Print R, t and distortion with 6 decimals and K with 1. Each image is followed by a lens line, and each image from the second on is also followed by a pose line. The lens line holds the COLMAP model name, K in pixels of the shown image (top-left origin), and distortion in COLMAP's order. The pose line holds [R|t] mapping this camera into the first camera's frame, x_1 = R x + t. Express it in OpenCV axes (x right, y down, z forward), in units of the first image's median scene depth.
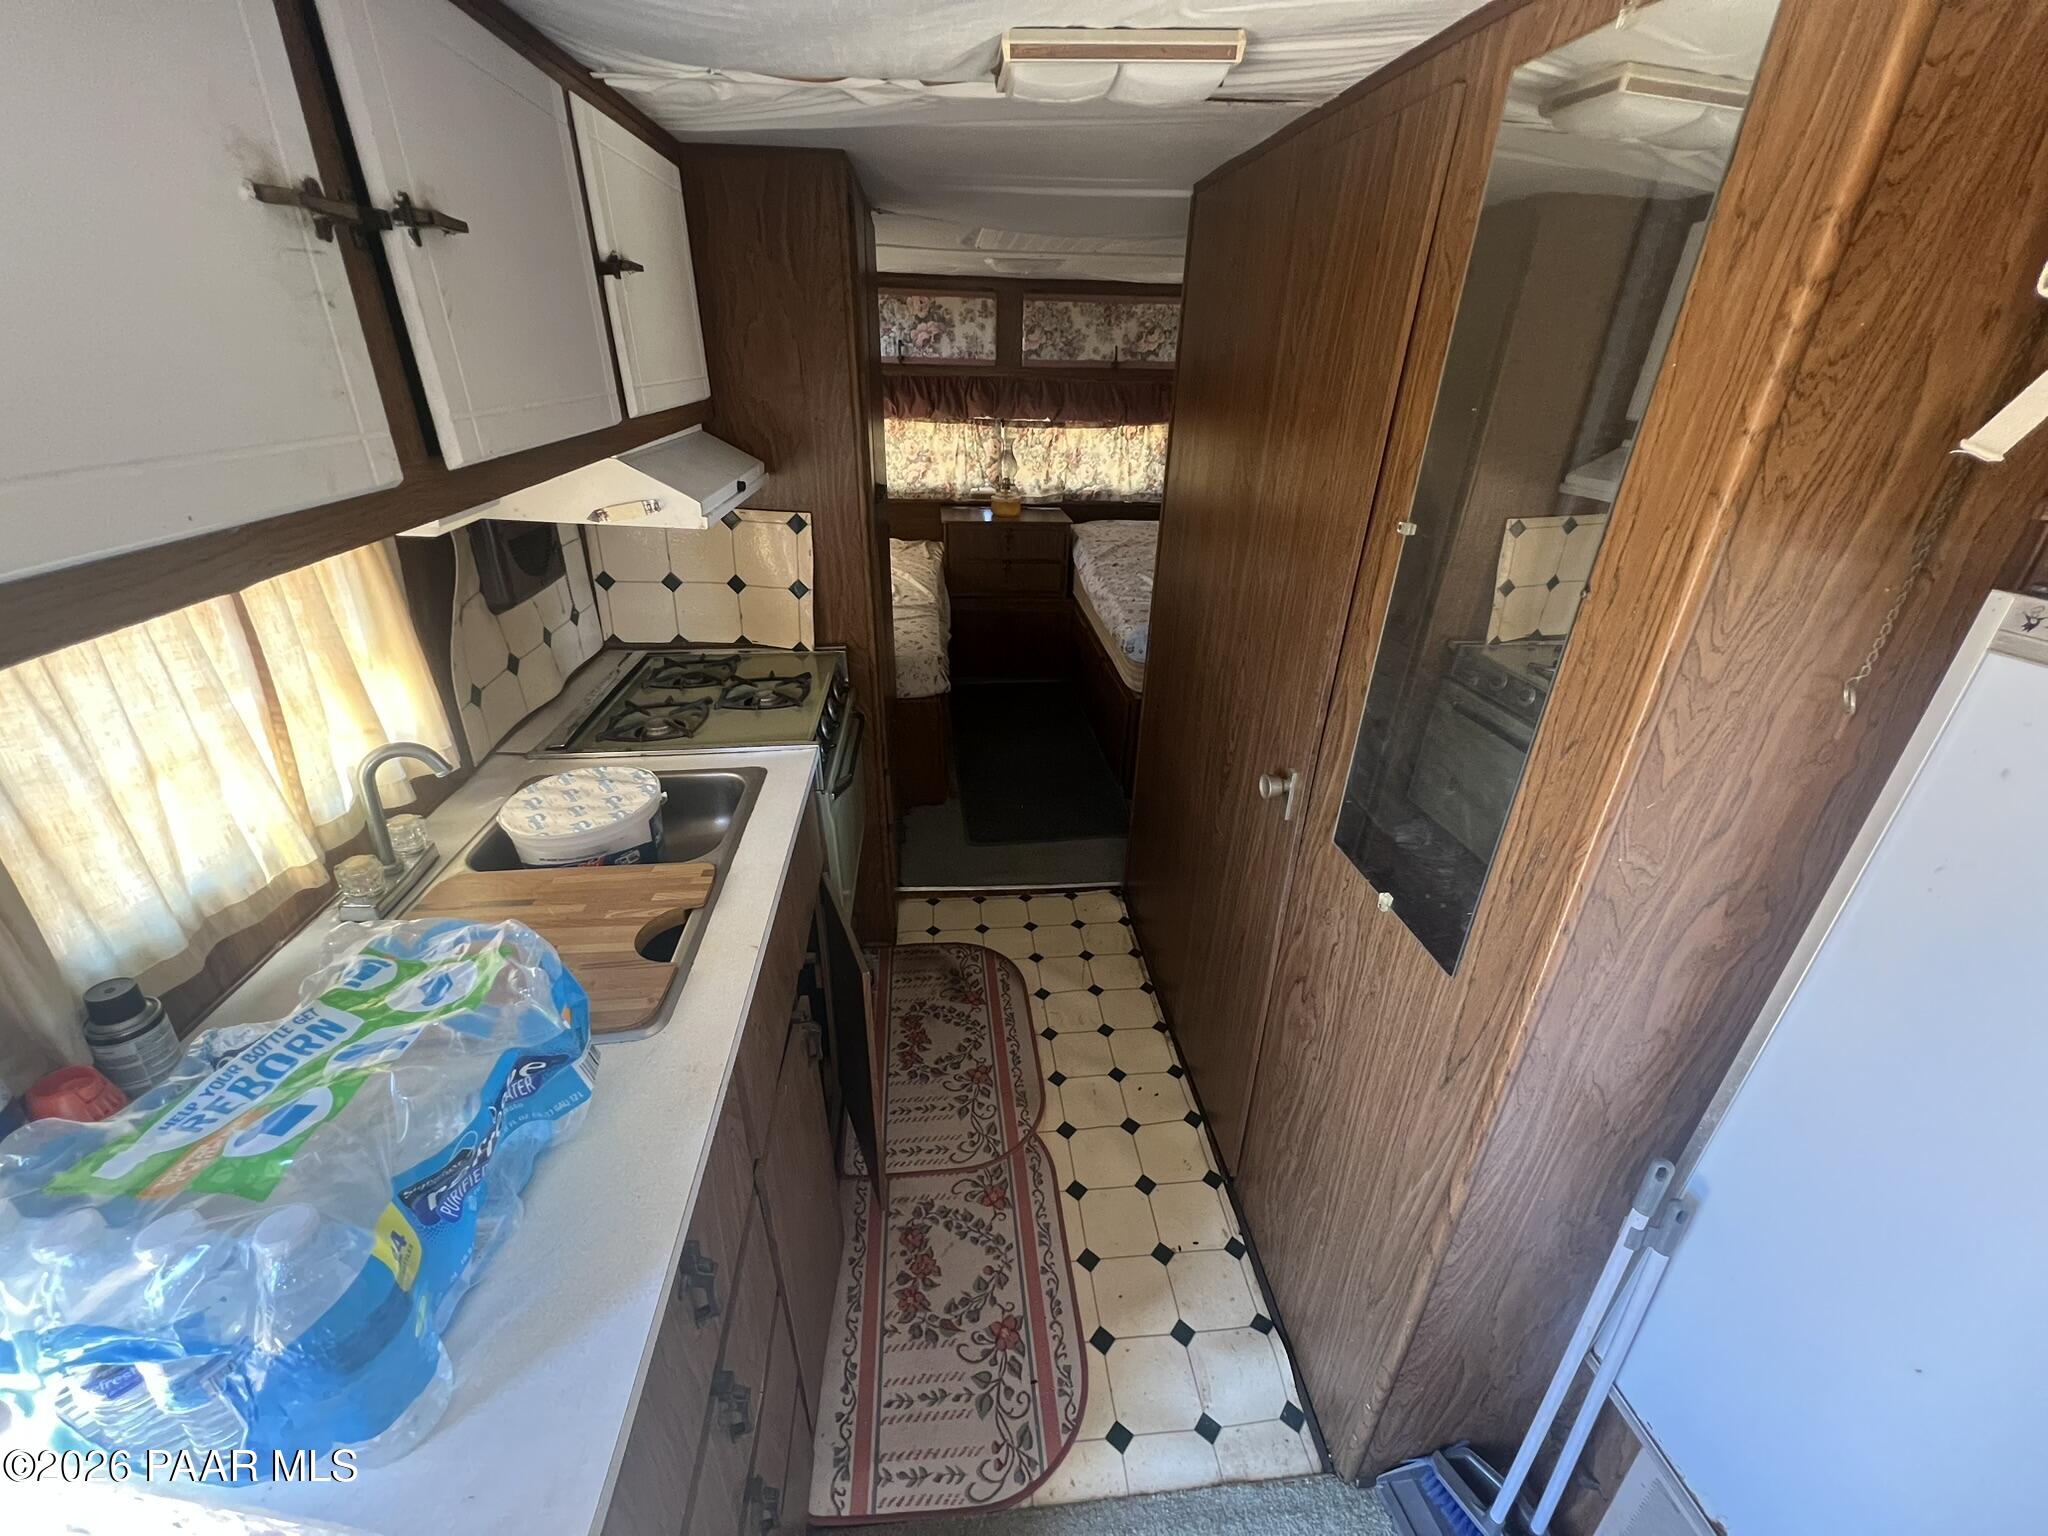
lens RADIAL K [[820.9, 0, 1021.1], [0, 820.9, 760.2], [0, 0, 1]] dist [-0.001670, 0.000158]
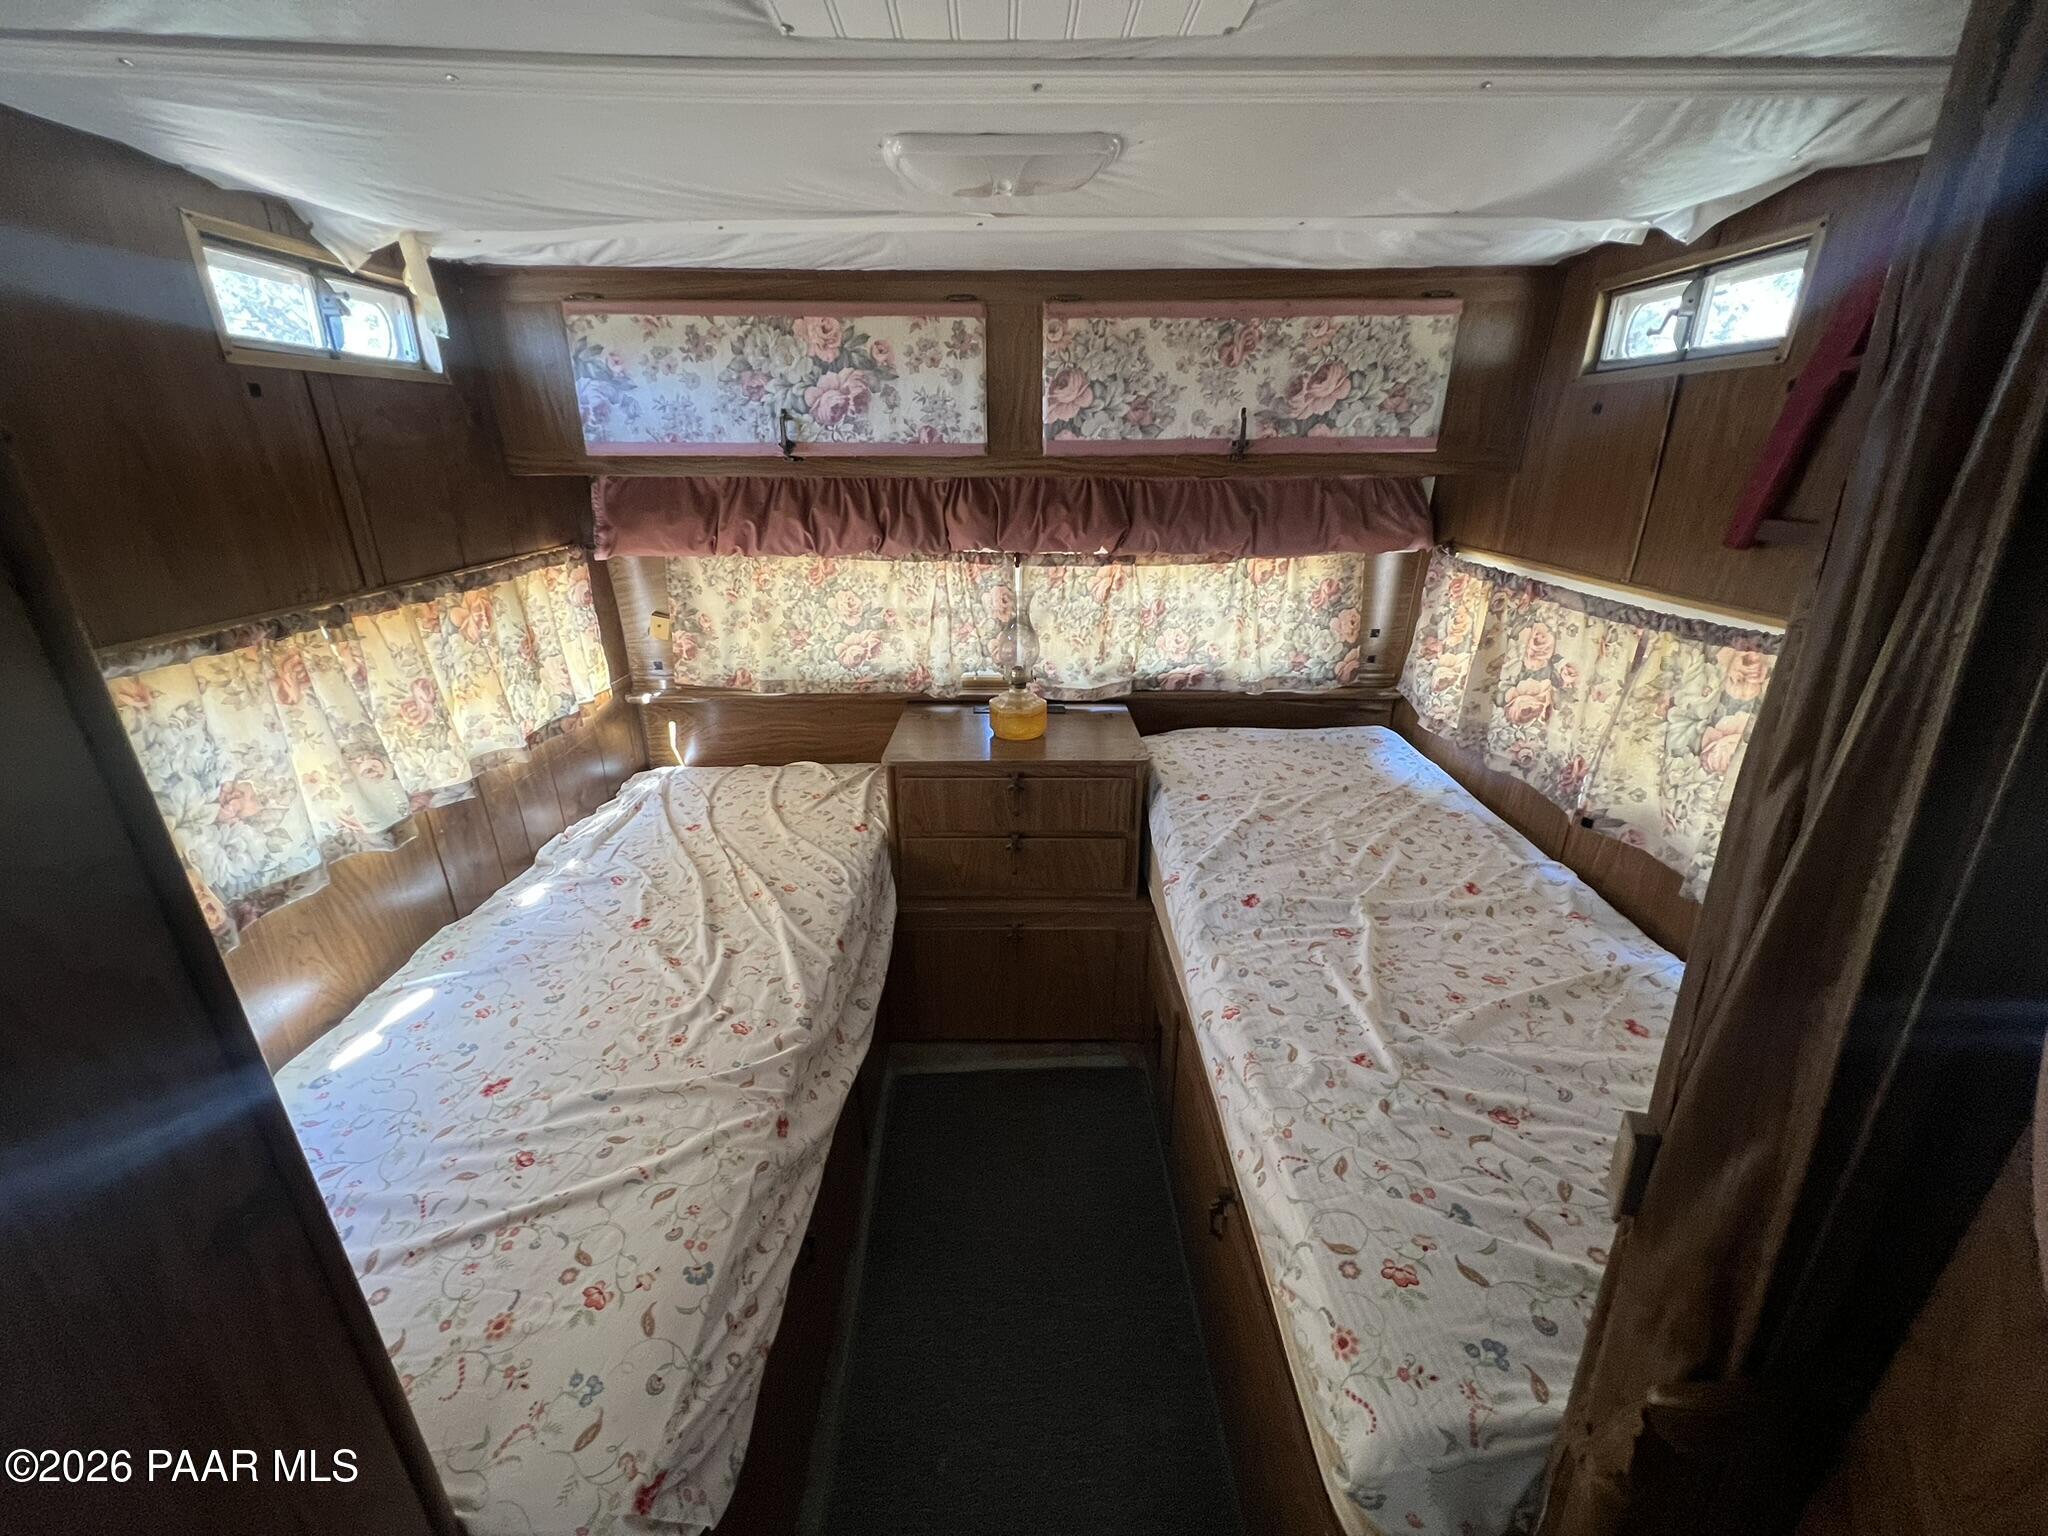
lens RADIAL K [[820.9, 0, 1028.2], [0, 820.9, 771.7], [0, 0, 1]] dist [-0.001670, 0.000158]
pose [[0.996239, 0.005757, -0.086459, 0.034934], [-0.012099, 0.997258, -0.073009, -0.261012], [0.085801, 0.073780, 0.993577, 0.537628]]
